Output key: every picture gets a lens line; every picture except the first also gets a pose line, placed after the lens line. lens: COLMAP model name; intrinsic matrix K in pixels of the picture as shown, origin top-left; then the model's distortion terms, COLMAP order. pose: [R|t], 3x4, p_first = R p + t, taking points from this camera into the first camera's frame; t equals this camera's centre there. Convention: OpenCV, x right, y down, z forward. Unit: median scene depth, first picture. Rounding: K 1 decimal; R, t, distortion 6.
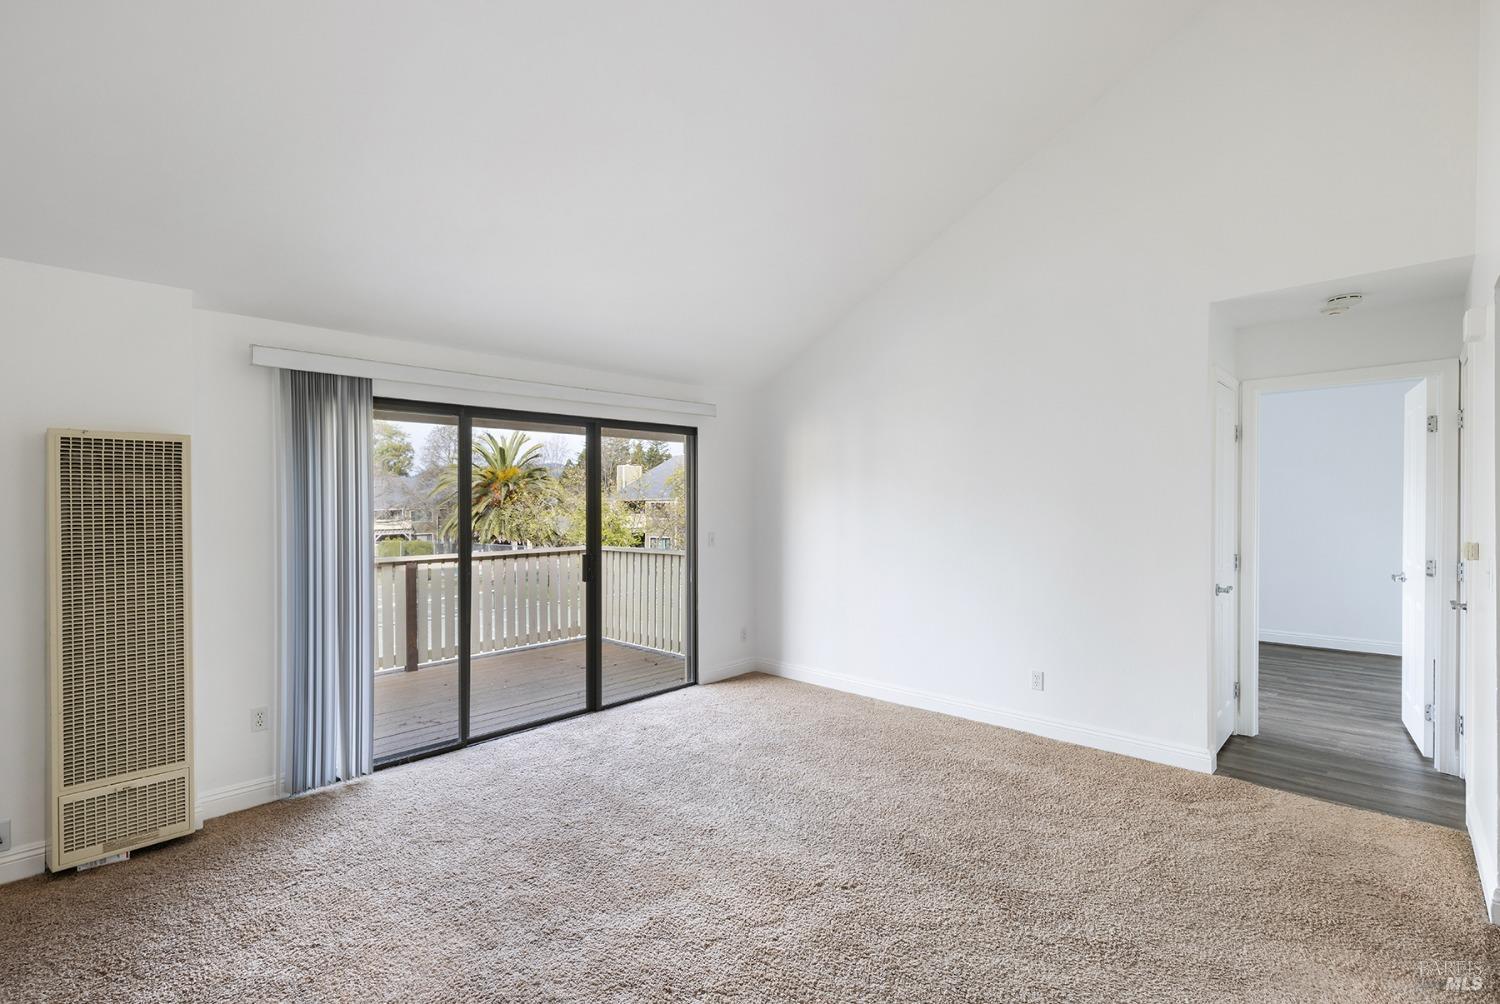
lens RADIAL K [[682.7, 0, 750.0], [0, 682.7, 502.0], [0, 0, 1]] dist [0.003250, -0.000378]
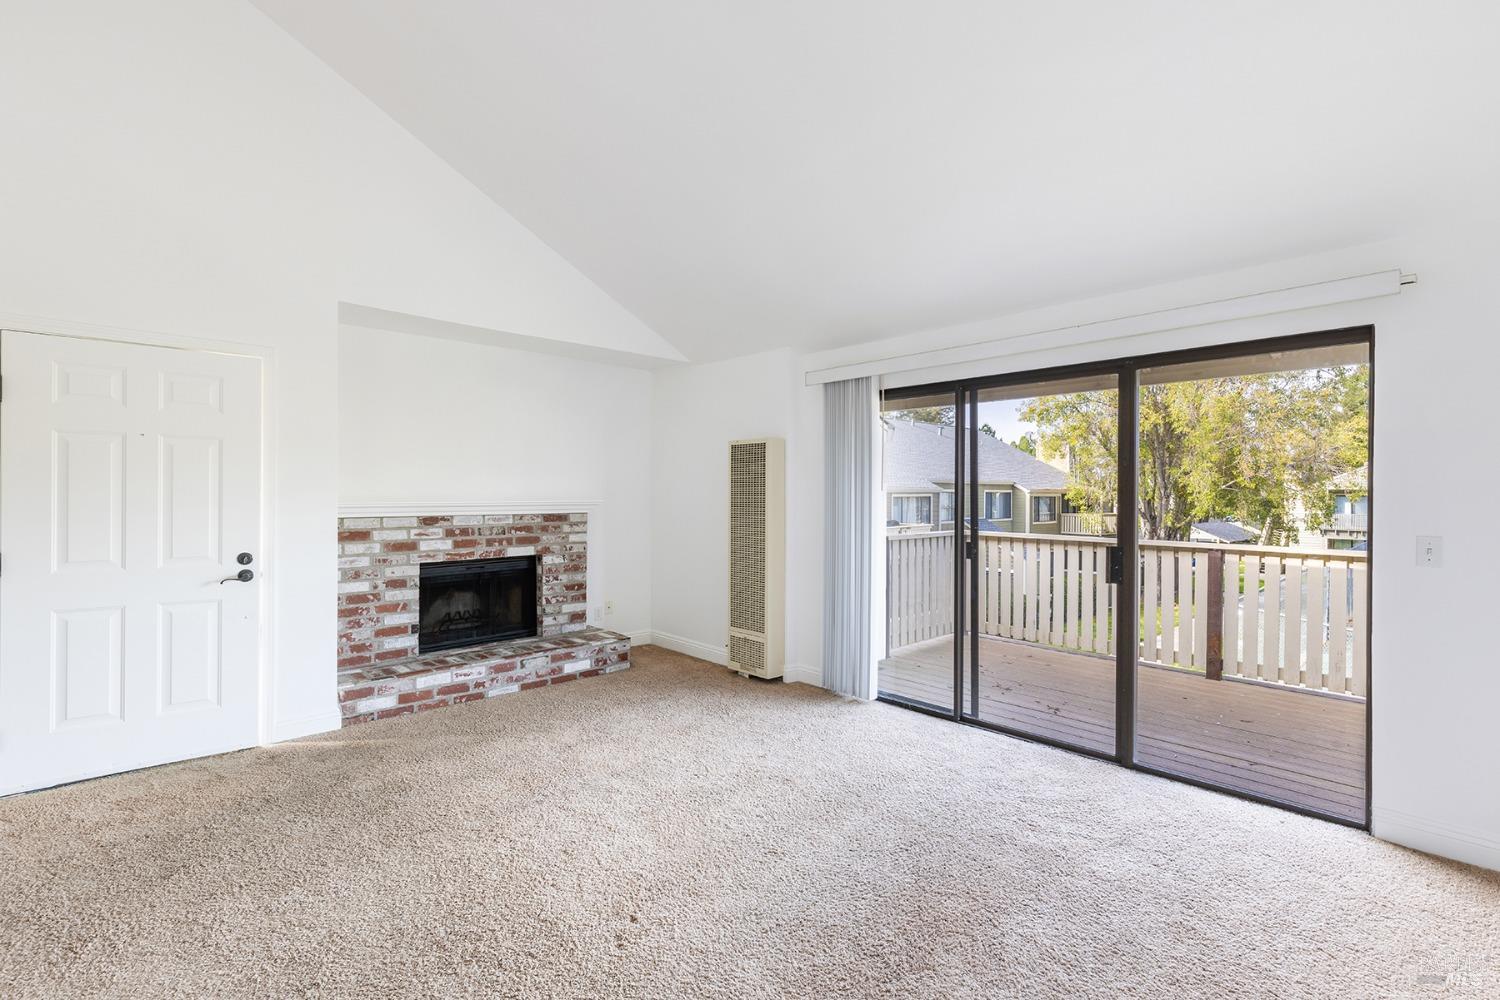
lens RADIAL K [[682.7, 0, 750.0], [0, 682.7, 500.0], [0, 0, 1]] dist [0.003250, -0.000378]
pose [[-0.047733, 0.020119, -0.998658, 0.566155], [-0.000859, 0.999796, 0.020183, 0.013624], [0.998860, 0.001821, -0.047706, 0.715895]]
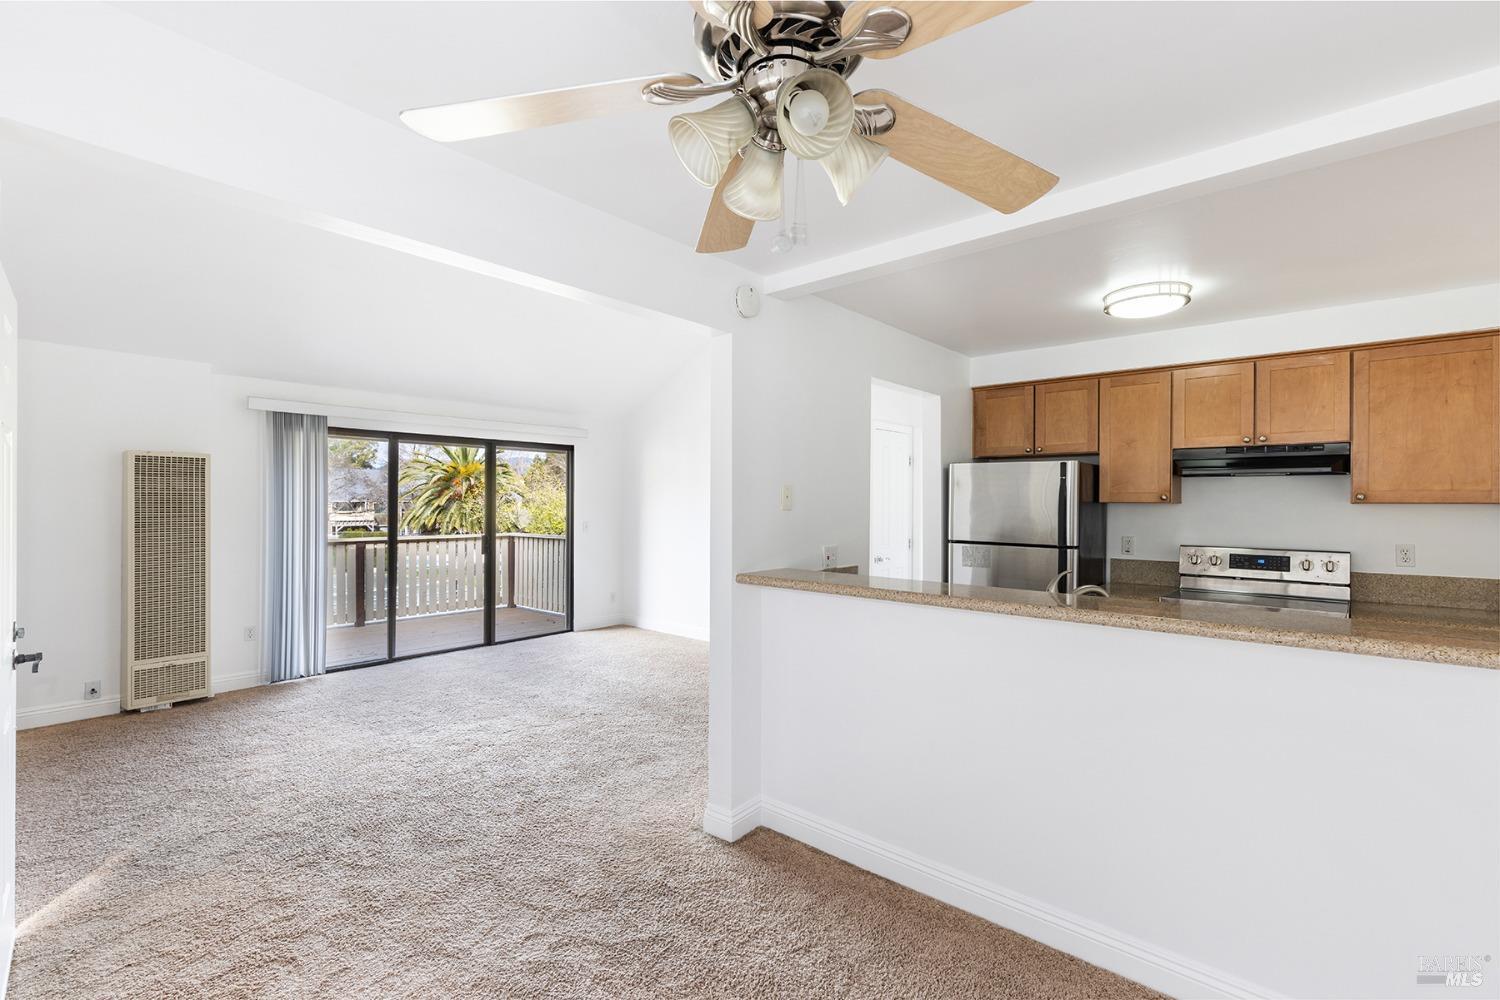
lens RADIAL K [[671.7, 0, 774.8], [0, 671.7, 505.2], [0, 0, 1]] dist [-0.001043, 0.000104]
pose [[0.997105, 0.015545, 0.074433, 0.286380], [-0.016135, 0.999843, 0.007336, -0.006147], [-0.074307, -0.008515, 0.997199, -0.488582]]
